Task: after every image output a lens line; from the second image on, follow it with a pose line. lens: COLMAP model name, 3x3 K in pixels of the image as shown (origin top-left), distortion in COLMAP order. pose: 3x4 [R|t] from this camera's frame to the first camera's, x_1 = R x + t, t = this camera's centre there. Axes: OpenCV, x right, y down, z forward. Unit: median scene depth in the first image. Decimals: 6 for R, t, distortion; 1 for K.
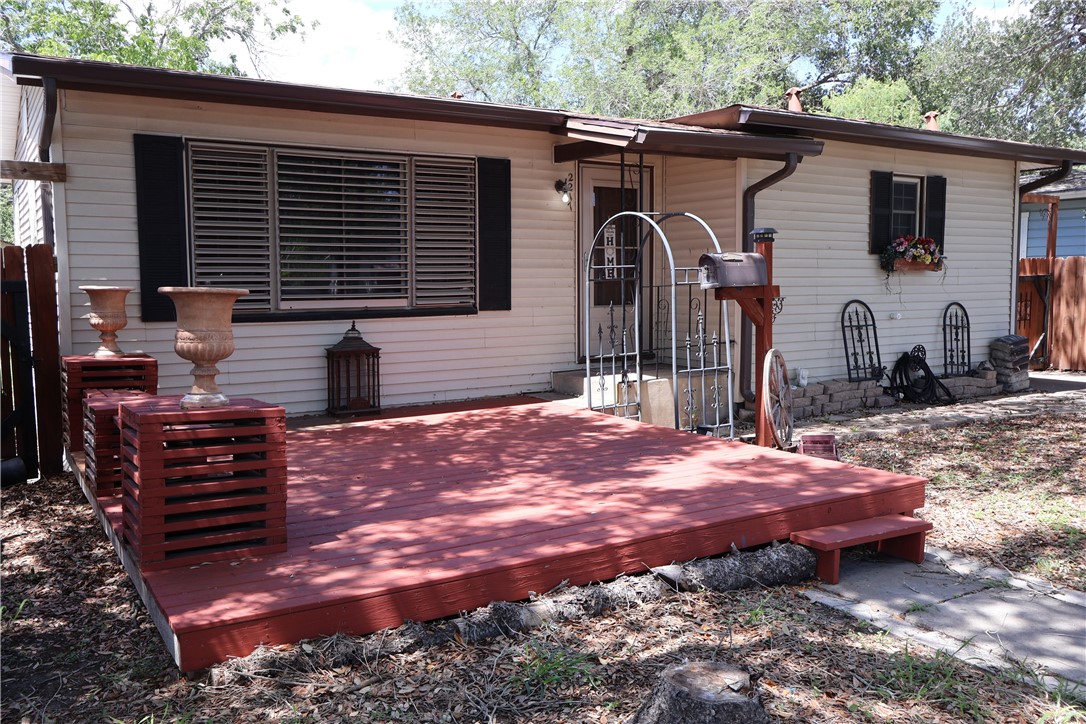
lens RADIAL K [[908.6, 0, 541.8], [0, 908.6, 365.3], [0, 0, 1]] dist [-0.003510, 0.008960]
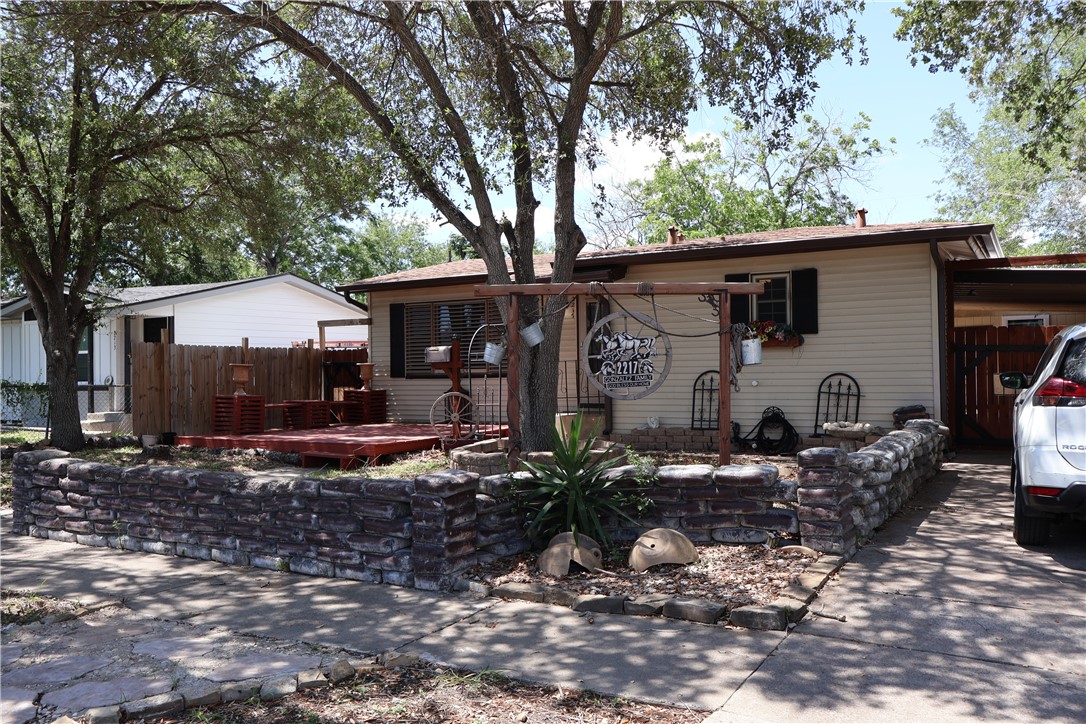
lens RADIAL K [[908.6, 0, 536.2], [0, 908.6, 361.0], [0, 0, 1]] dist [-0.003510, 0.008960]
pose [[0.463305, -0.007711, -0.886166, 1.470194], [-0.071012, 0.996424, -0.045797, -0.005452], [0.883349, 0.084146, 0.461100, 0.145893]]
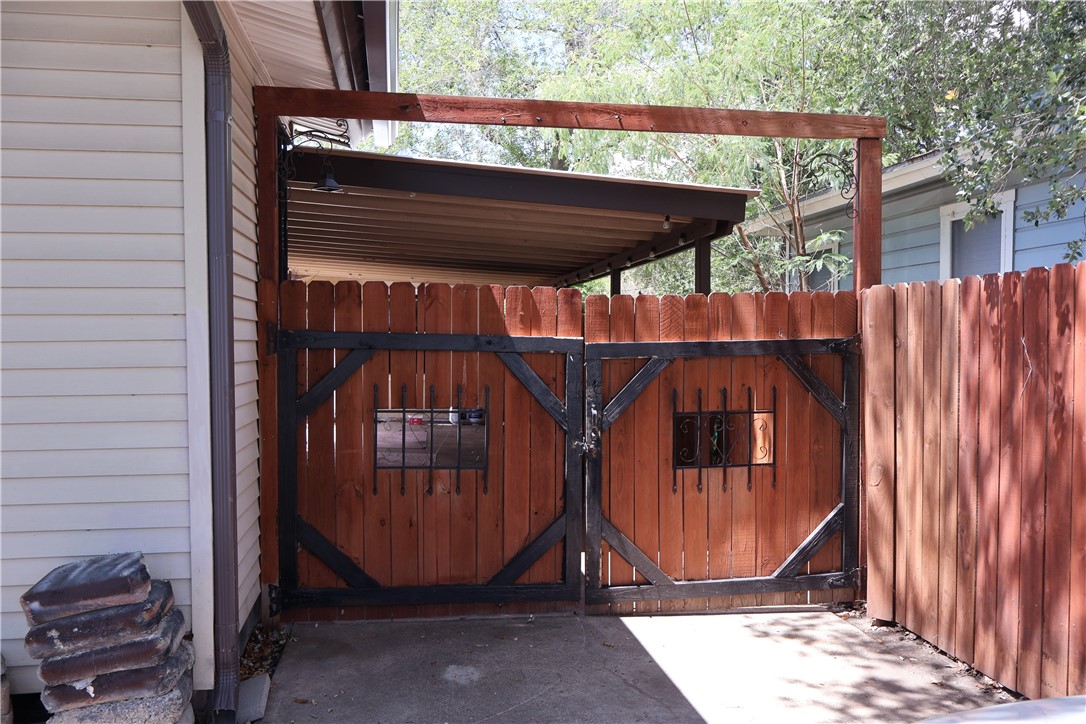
lens RADIAL K [[908.6, 0, 540.5], [0, 908.6, 357.4], [0, 0, 1]] dist [-0.003510, 0.008960]
pose [[0.913039, 0.005821, -0.407832, 0.881193], [-0.037871, 0.996788, -0.070559, -0.092955], [0.406111, 0.079868, 0.910327, 0.940362]]
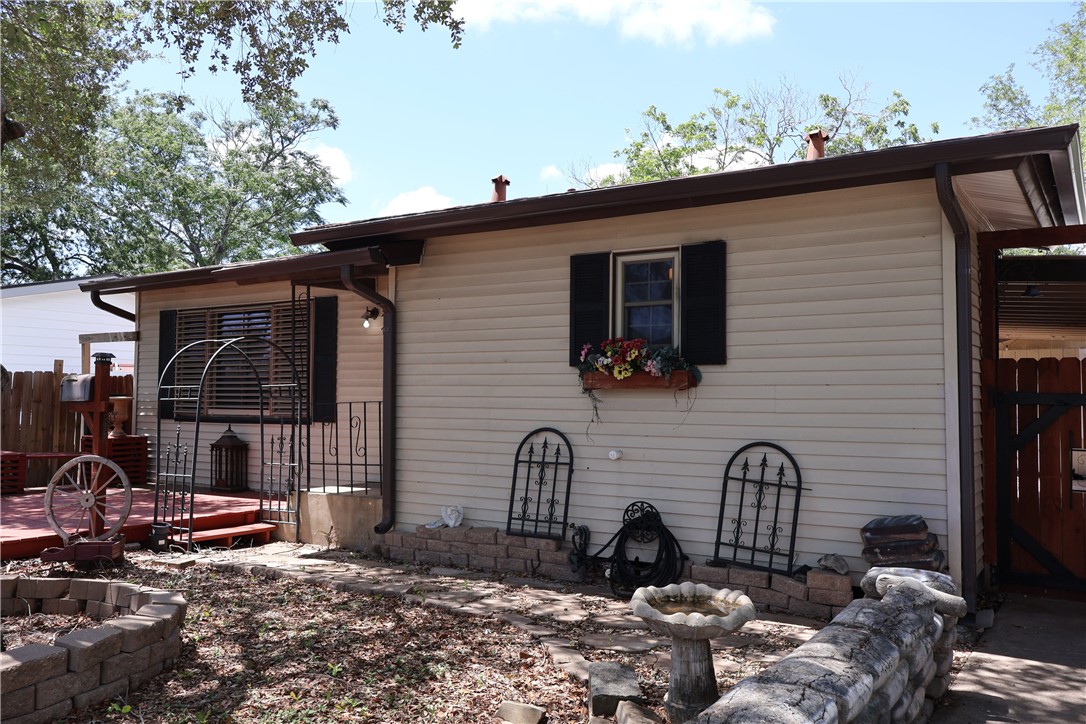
lens RADIAL K [[908.6, 0, 539.9], [0, 908.6, 356.4], [0, 0, 1]] dist [-0.003510, 0.008960]
pose [[0.414075, -0.032963, -0.909646, 1.059338], [-0.095445, 0.992263, -0.079404, -0.072517], [0.905225, 0.119700, 0.407725, 0.703086]]
